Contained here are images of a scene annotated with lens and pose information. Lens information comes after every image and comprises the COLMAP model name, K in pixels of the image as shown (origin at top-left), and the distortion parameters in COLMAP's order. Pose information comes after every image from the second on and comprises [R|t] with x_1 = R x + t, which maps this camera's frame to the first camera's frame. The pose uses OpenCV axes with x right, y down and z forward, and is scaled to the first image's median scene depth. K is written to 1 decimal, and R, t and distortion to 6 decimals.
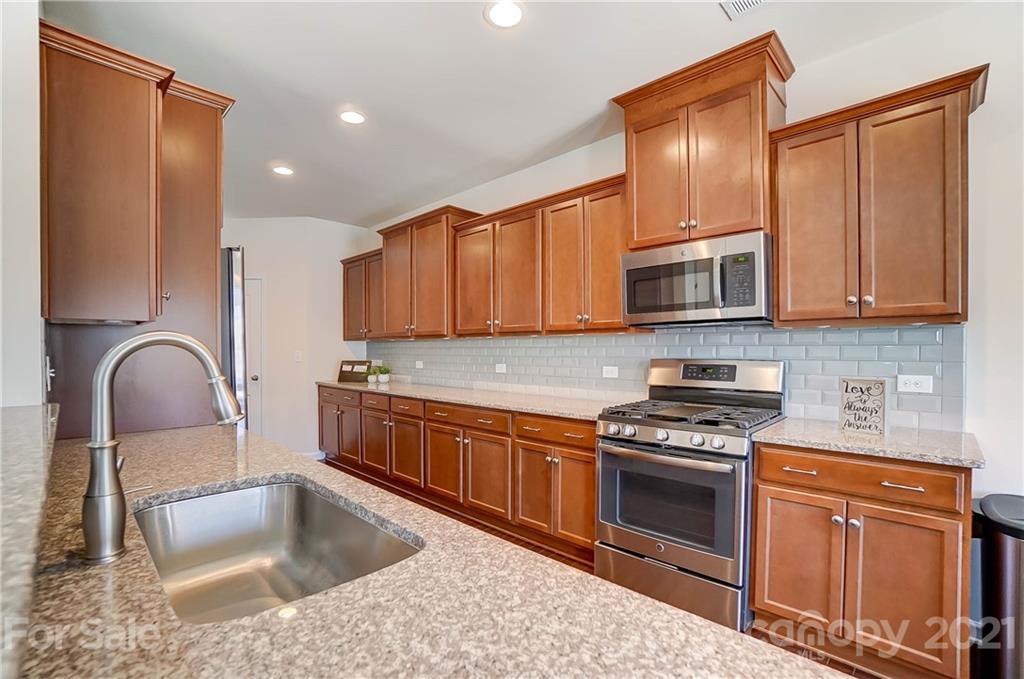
lens RADIAL K [[450.0, 0, 504.5], [0, 450.0, 340.9], [0, 0, 1]] dist [-0.068850, 0.026738]
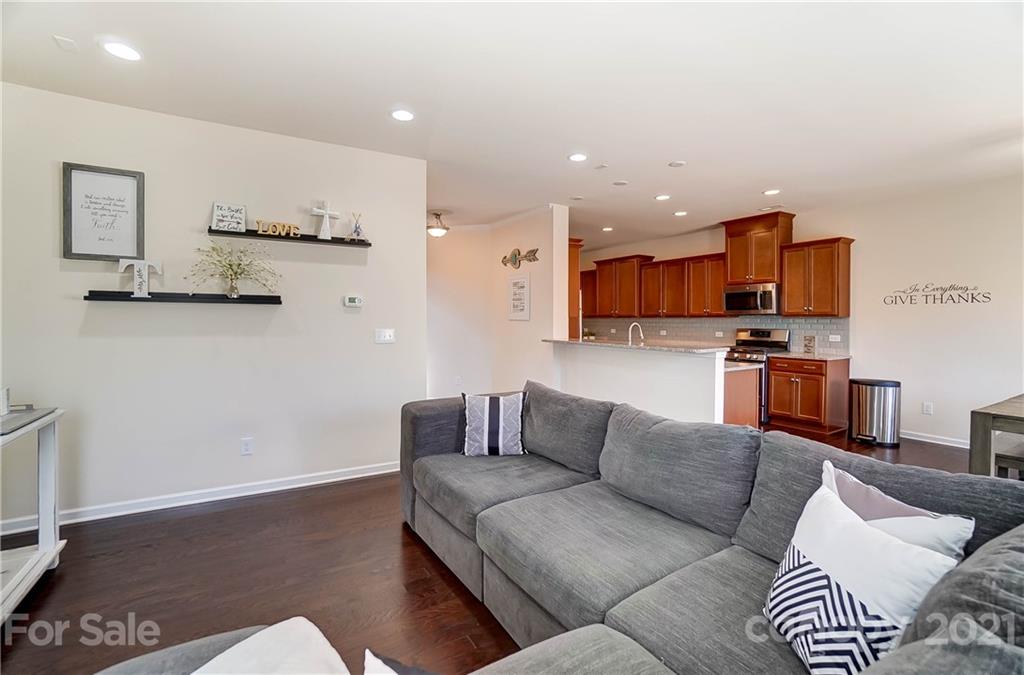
lens RADIAL K [[446.0, 0, 510.8], [0, 446.0, 317.4], [0, 0, 1]] dist [-0.002512, -0.000369]
pose [[0.967886, 0.003444, -0.251367, -0.250045], [-0.000016, 0.999907, 0.013638, -0.052930], [0.251391, -0.013196, 0.967796, -1.655713]]
